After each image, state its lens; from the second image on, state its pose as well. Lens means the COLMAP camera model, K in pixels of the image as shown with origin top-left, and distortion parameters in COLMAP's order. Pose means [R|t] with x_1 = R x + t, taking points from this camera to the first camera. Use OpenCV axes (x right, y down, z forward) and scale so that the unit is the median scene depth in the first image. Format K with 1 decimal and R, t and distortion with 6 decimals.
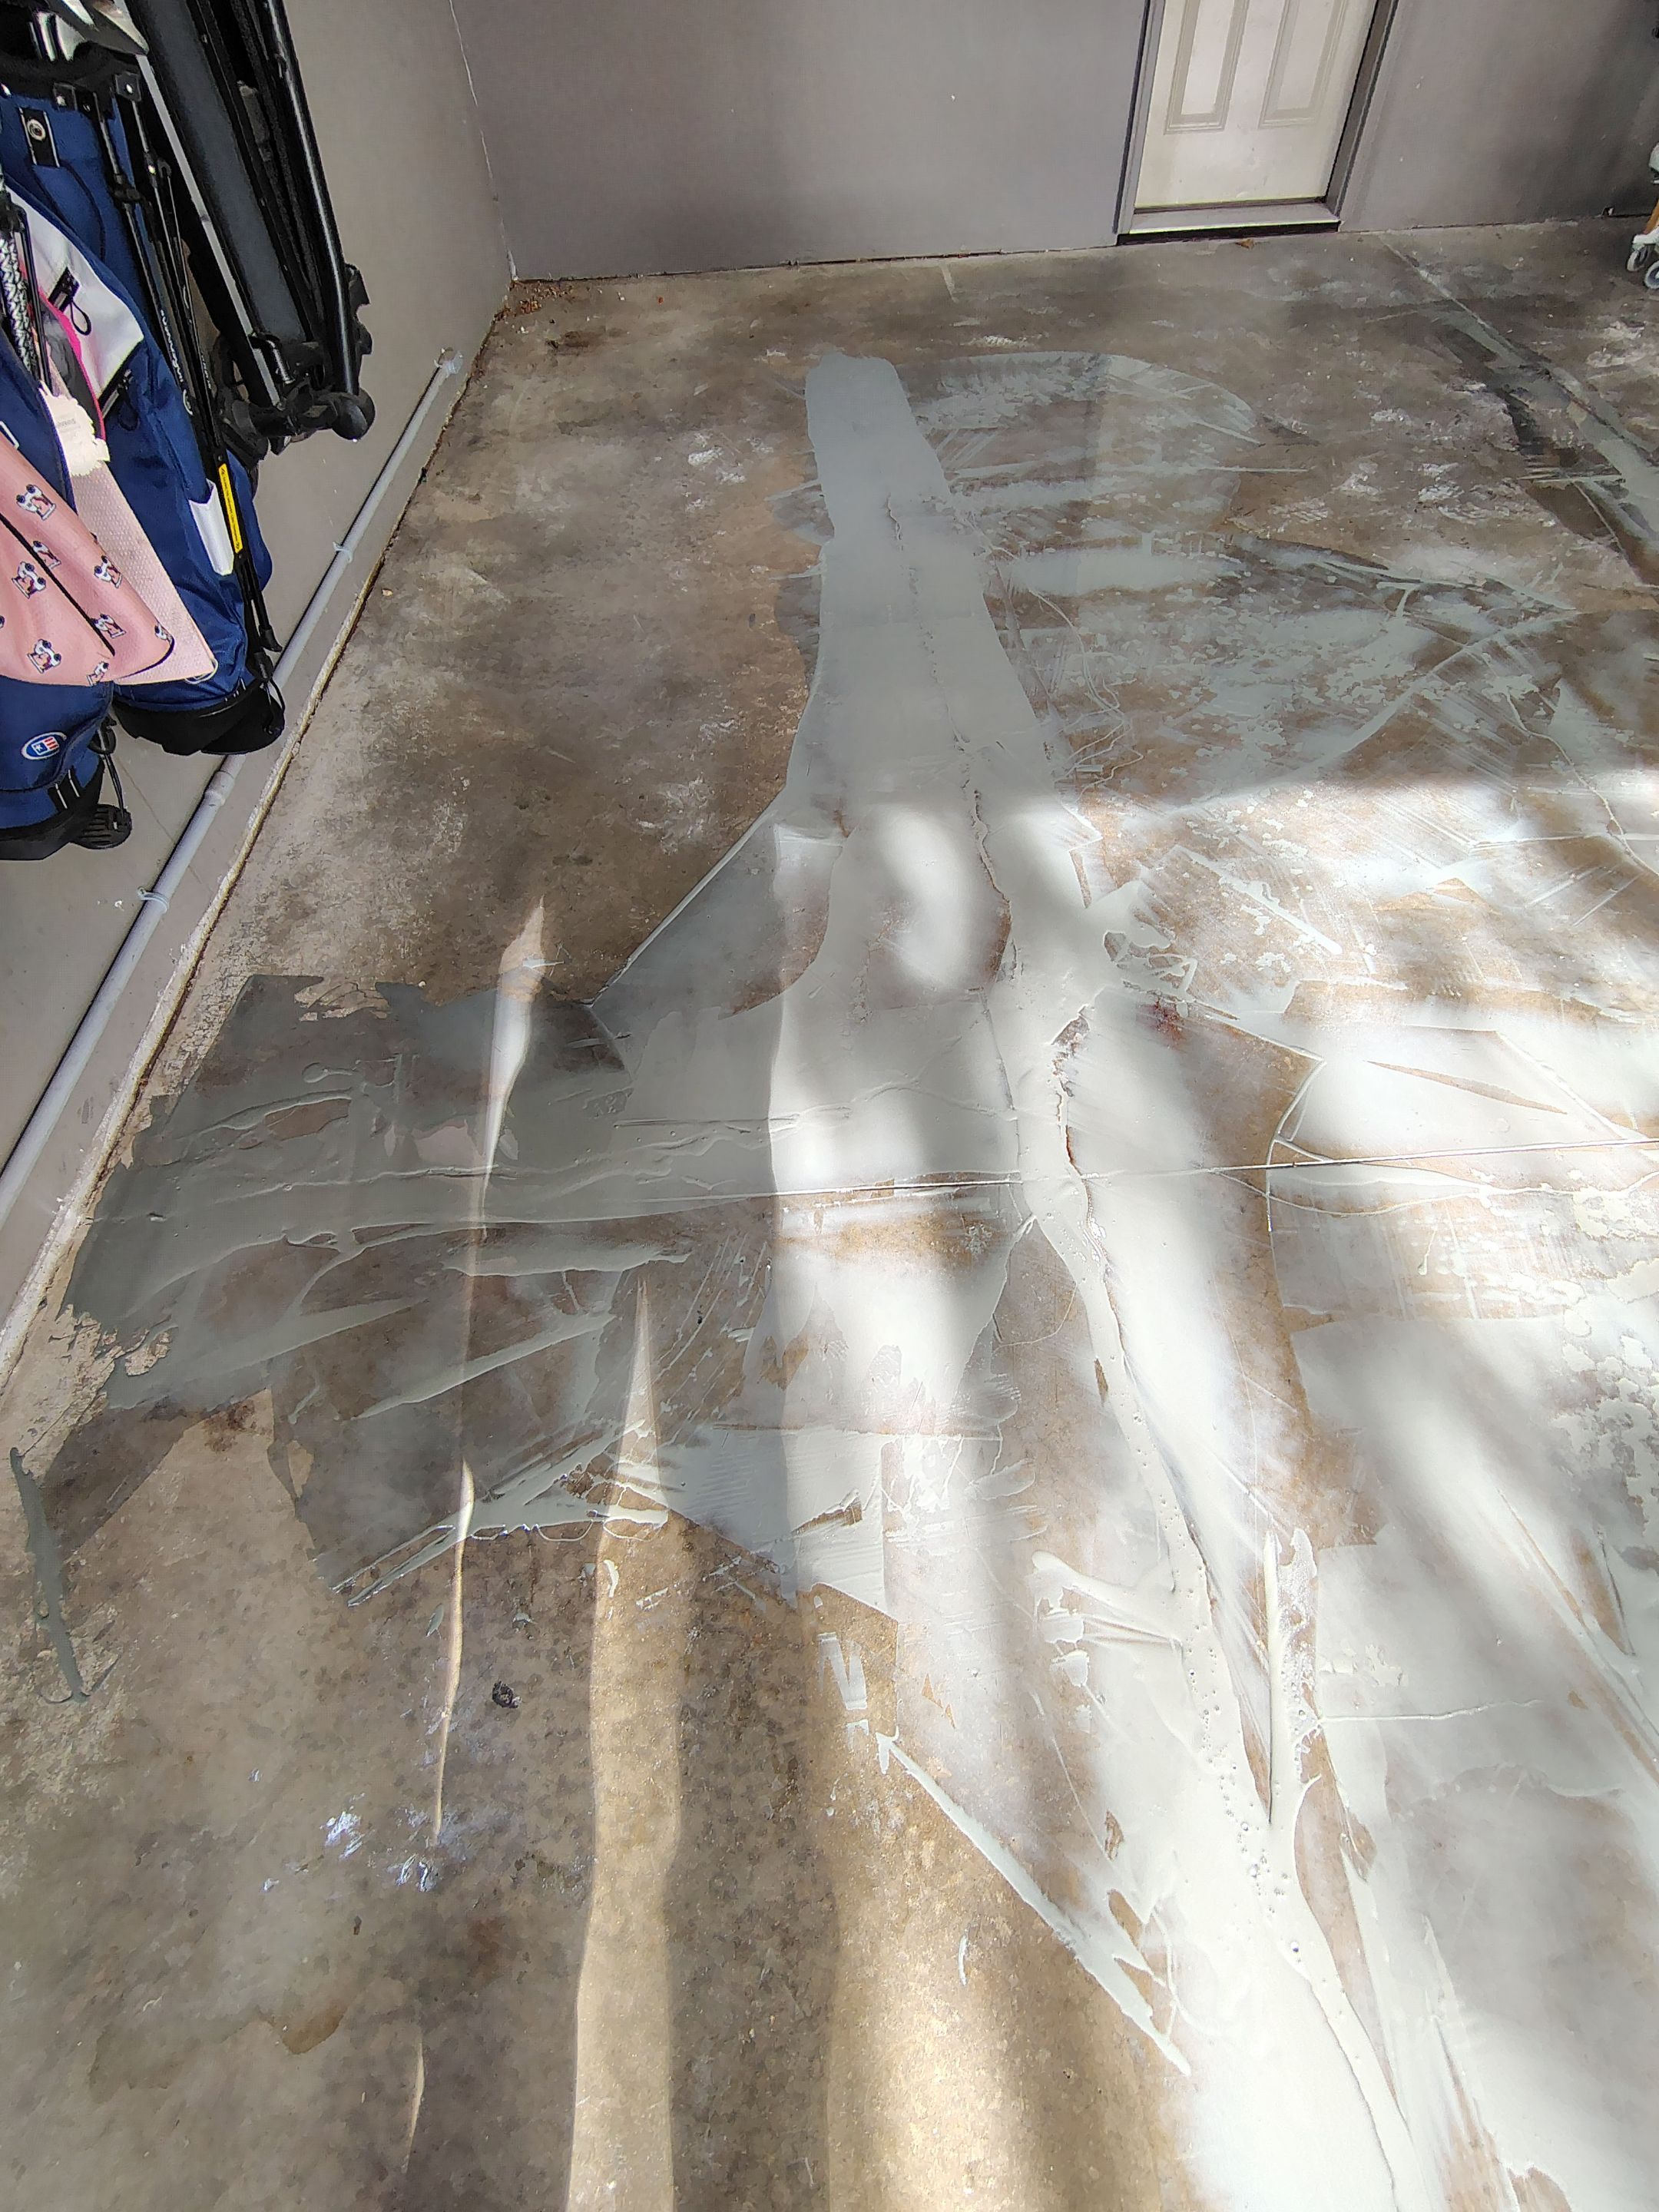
lens RADIAL K [[1028.5, 0, 824.5], [0, 1028.5, 1090.9], [0, 0, 1]] dist [-0.007033, 0.001818]
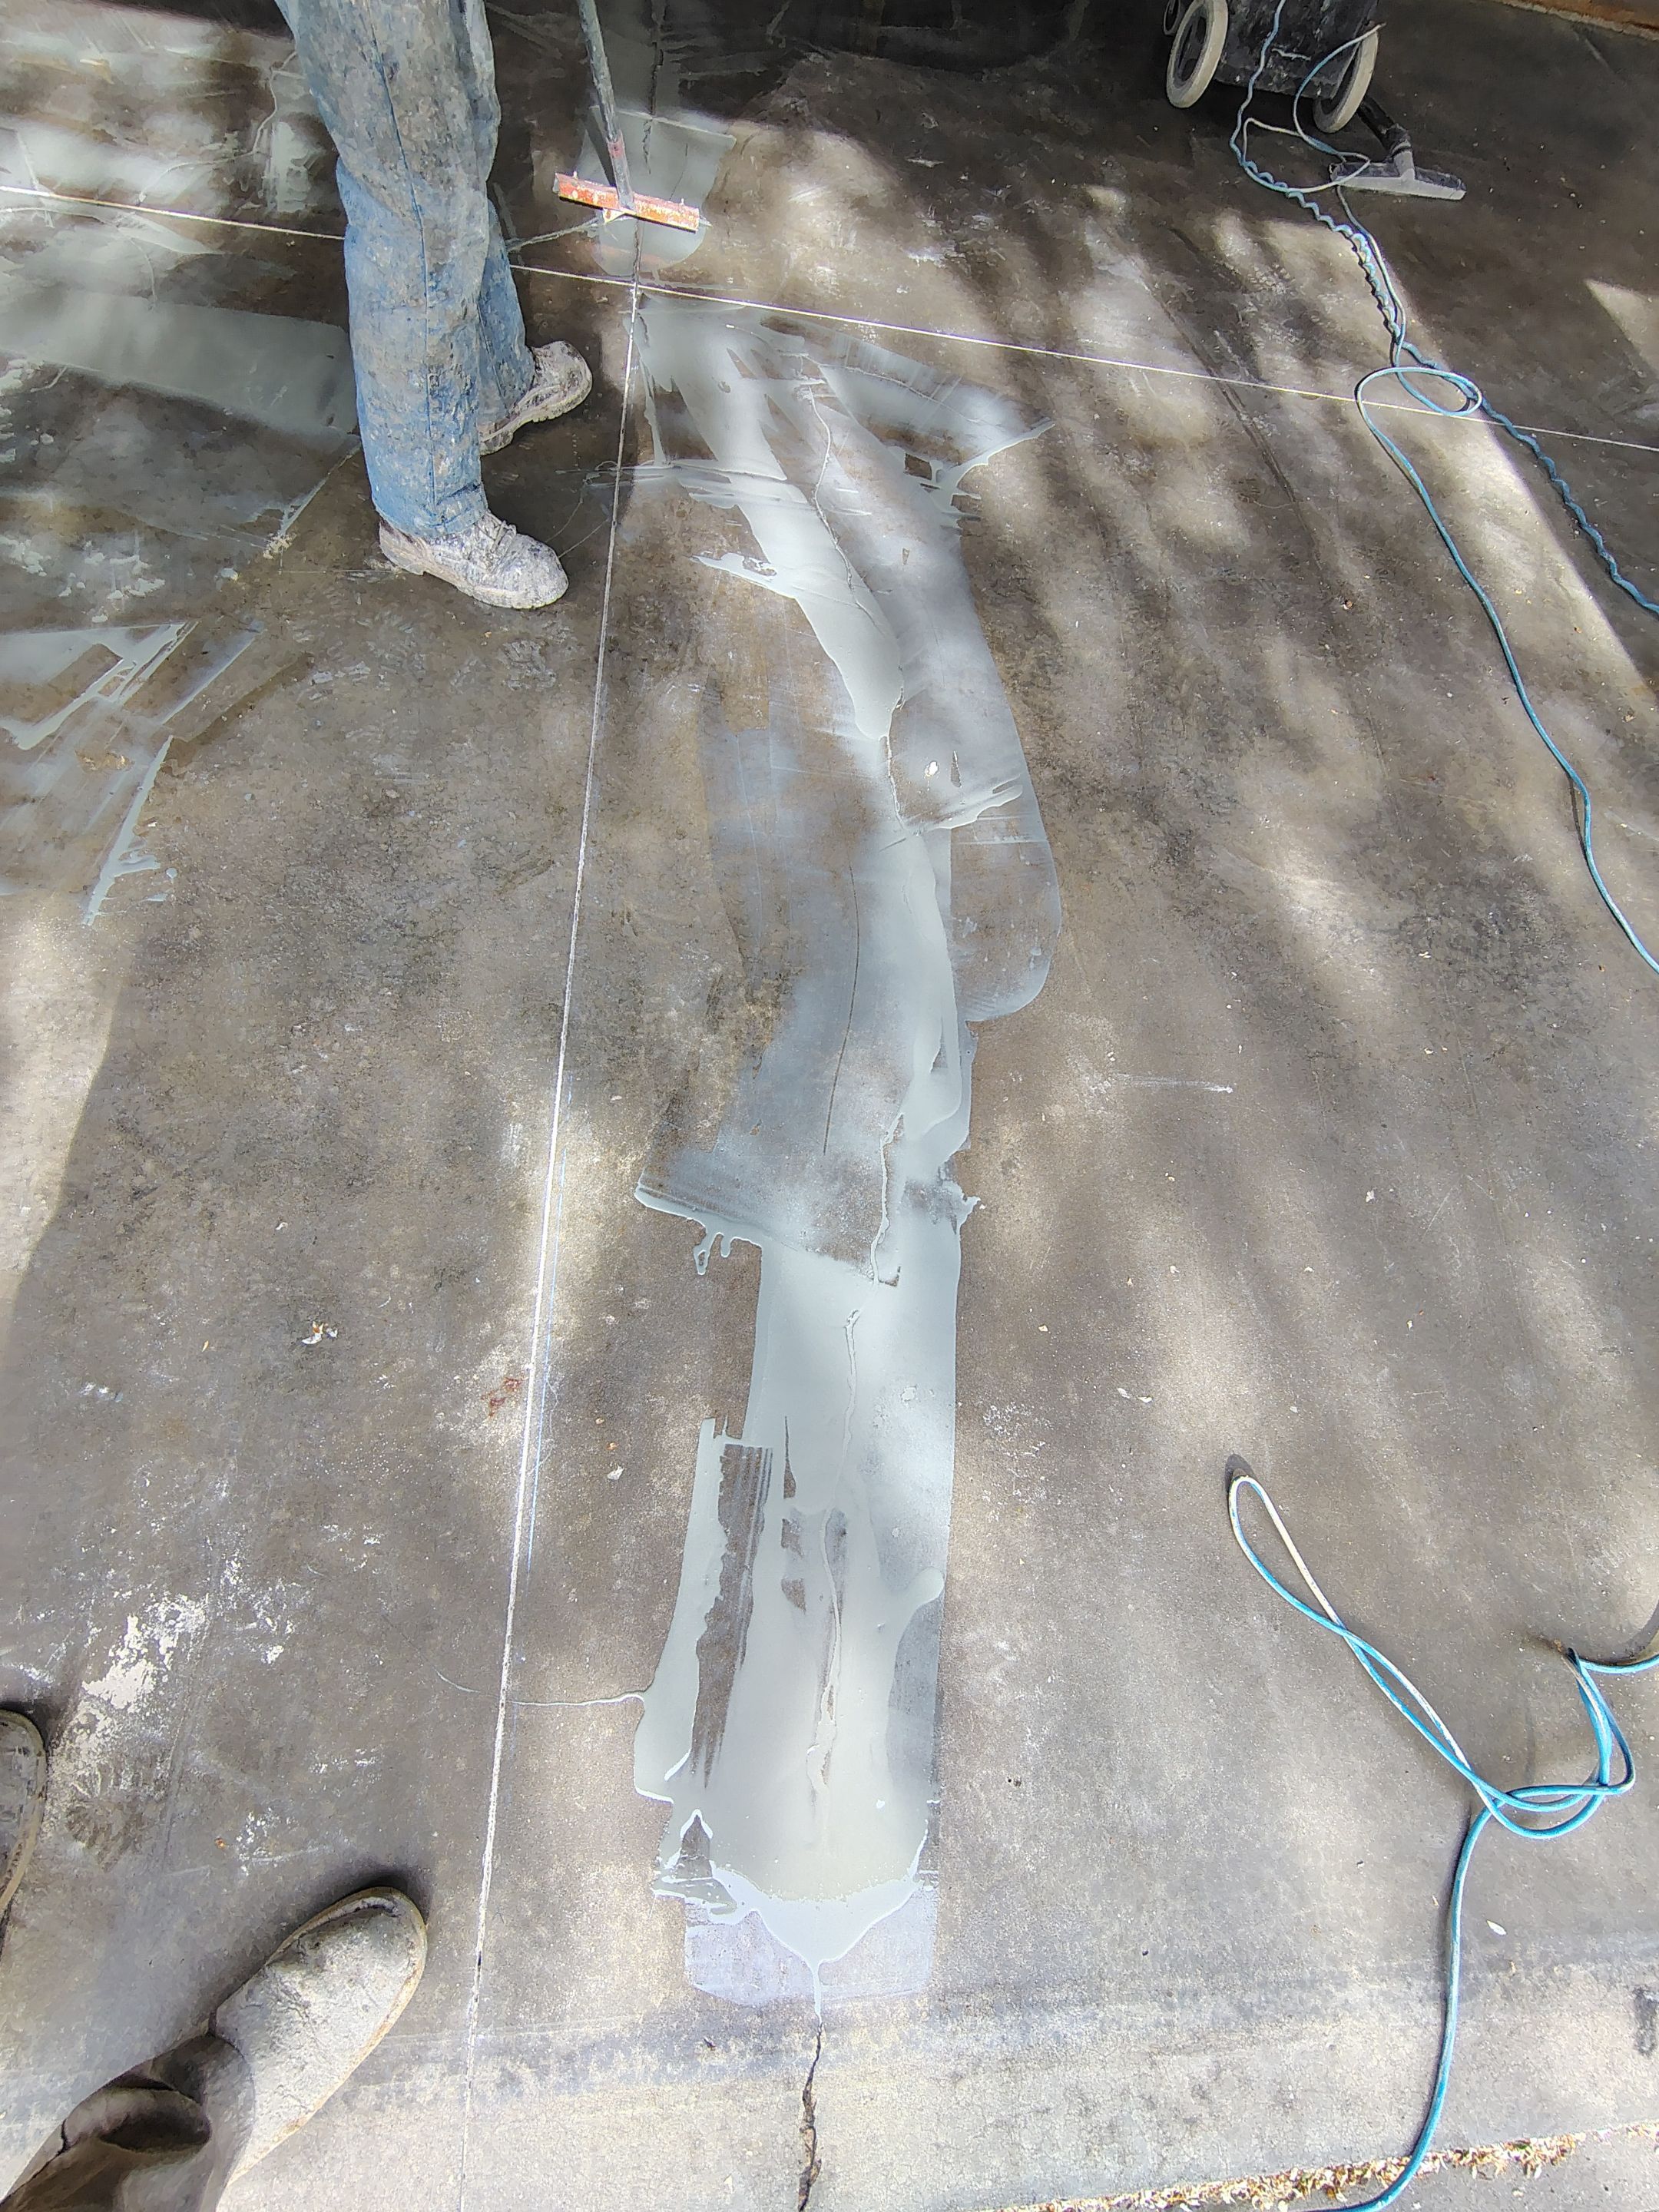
lens RADIAL K [[1028.5, 0, 818.6], [0, 1028.5, 1092.3], [0, 0, 1]] dist [-0.007033, 0.001818]
pose [[0.981108, 0.097513, 0.167087, 1.300817], [-0.127407, 0.975612, 0.178741, 0.649147], [-0.145582, -0.196653, 0.969605, -0.552323]]
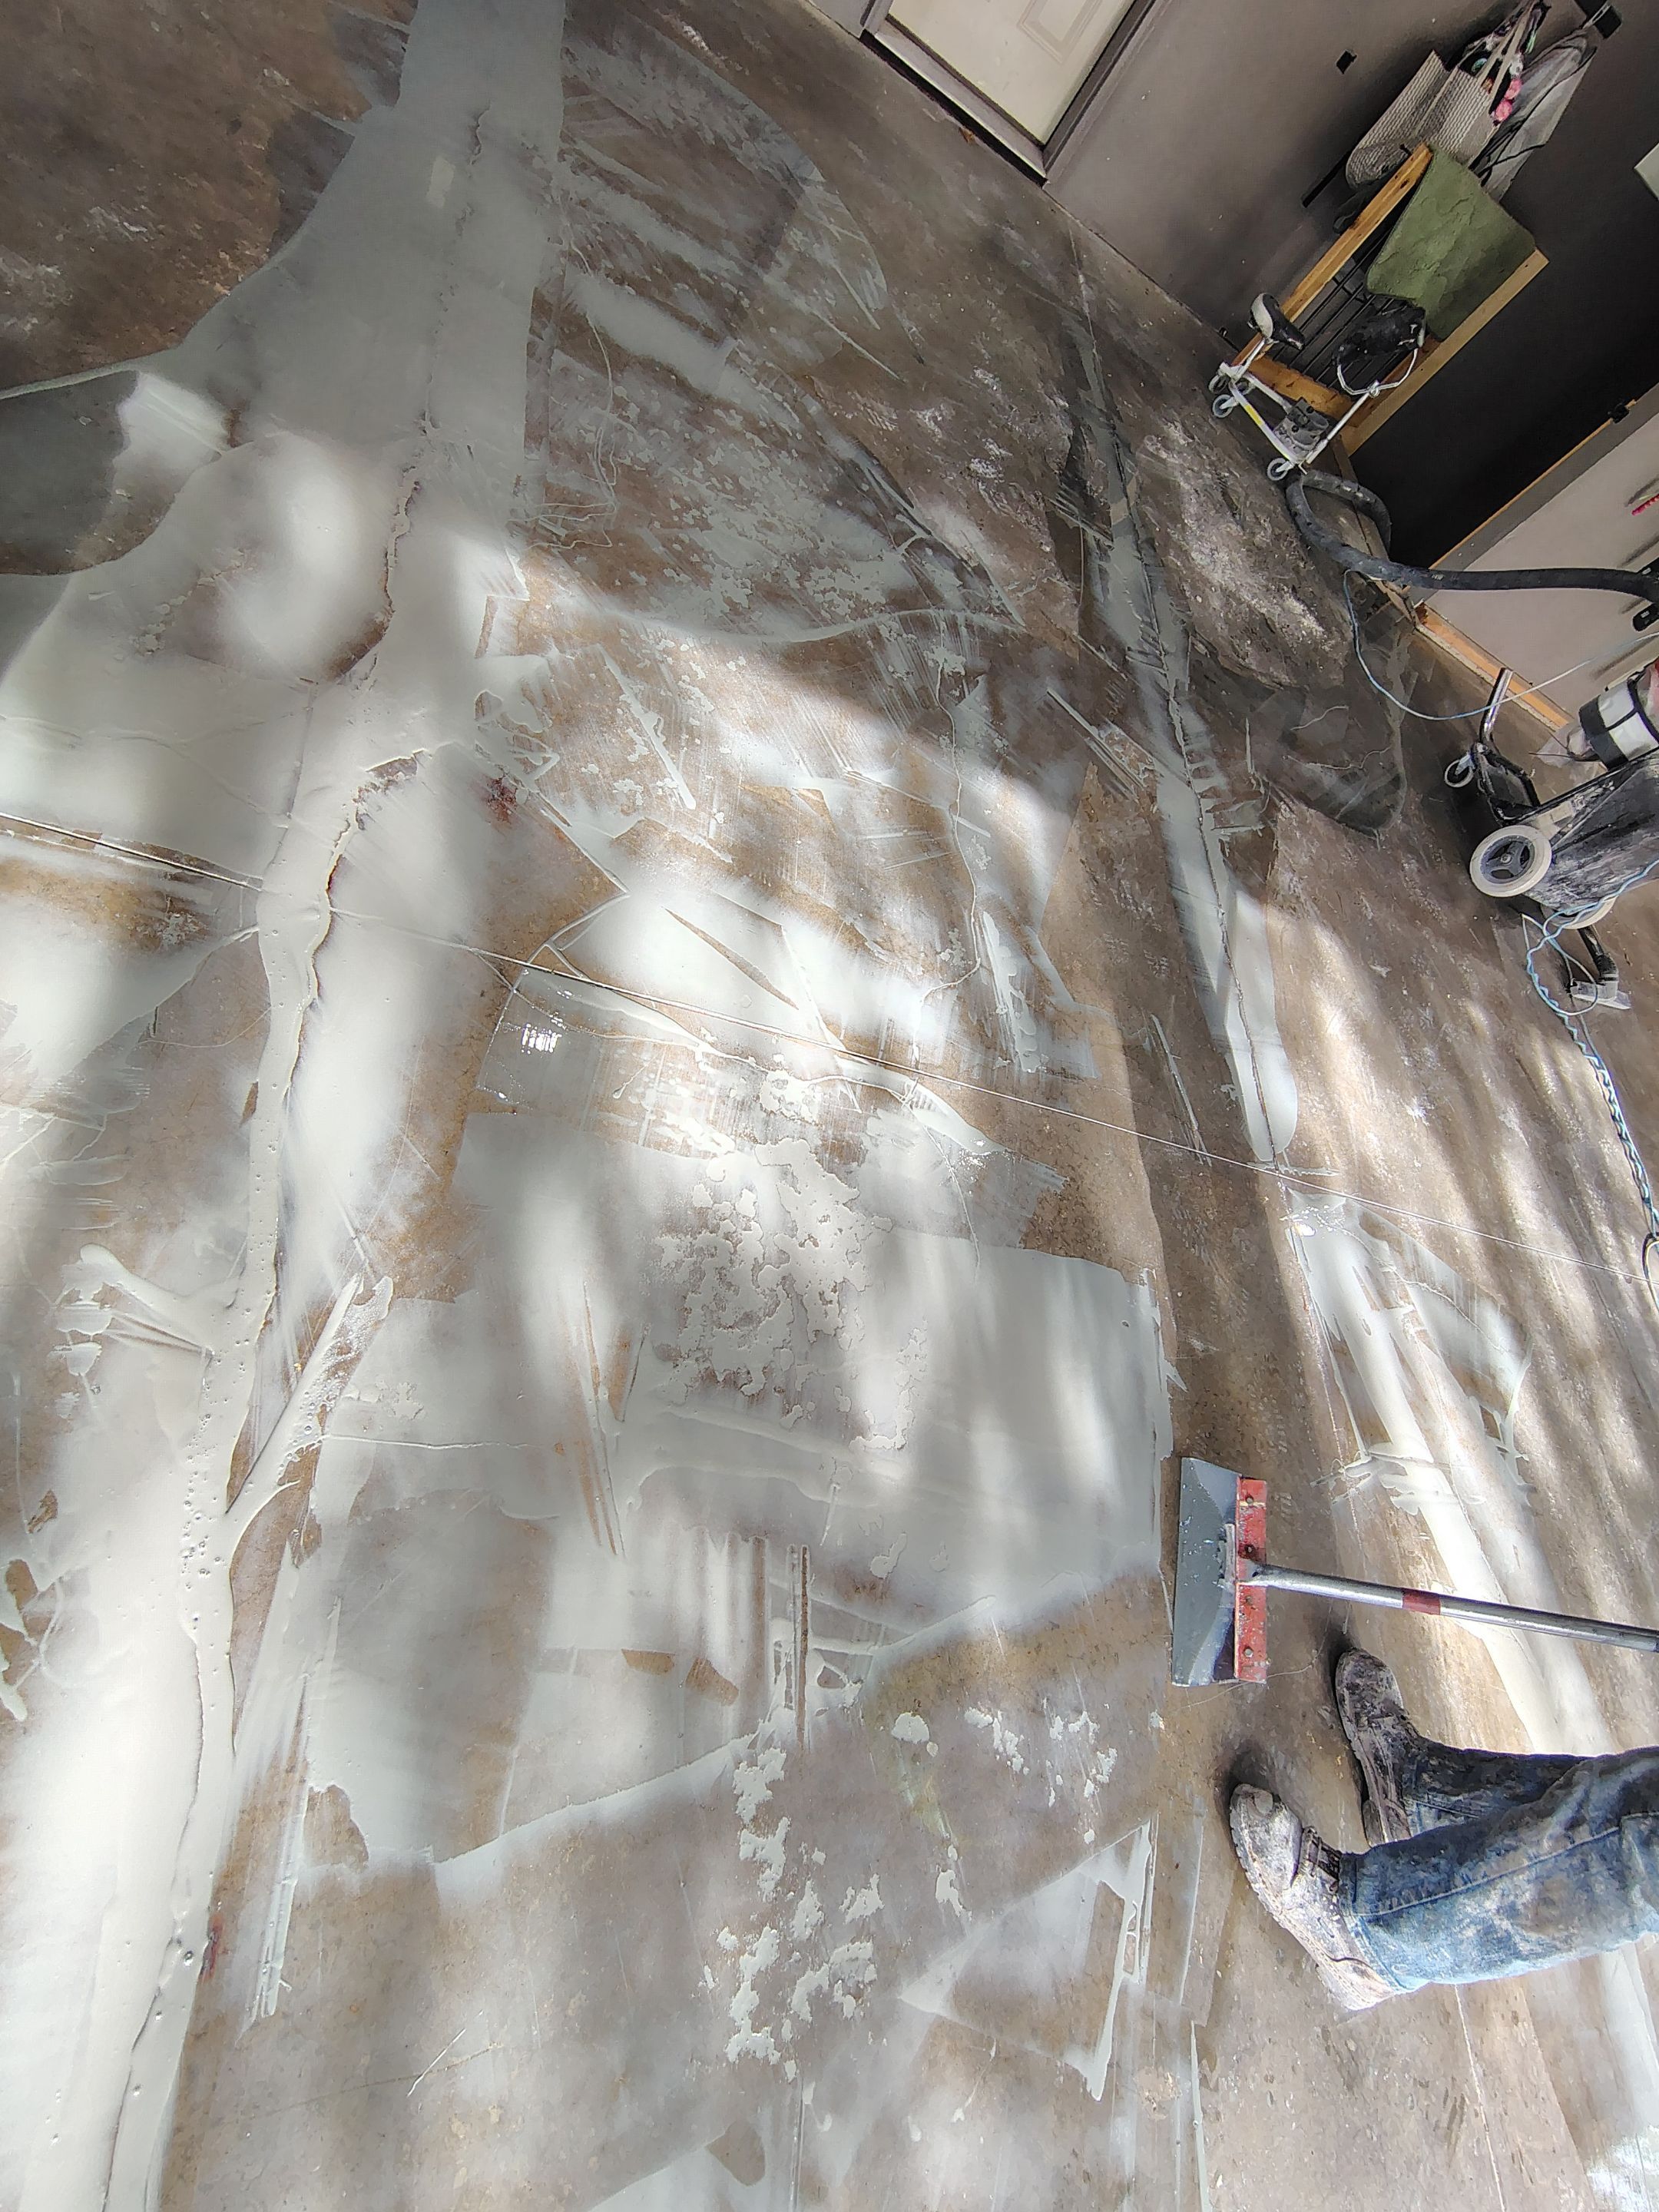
lens RADIAL K [[1028.5, 0, 817.3], [0, 1028.5, 1095.0], [0, 0, 1]] dist [-0.007033, 0.001818]
pose [[0.839005, 0.275339, 0.469318, 0.174601], [-0.350948, 0.932968, 0.080041, 0.008643], [-0.415820, -0.231861, 0.879394, -0.040080]]
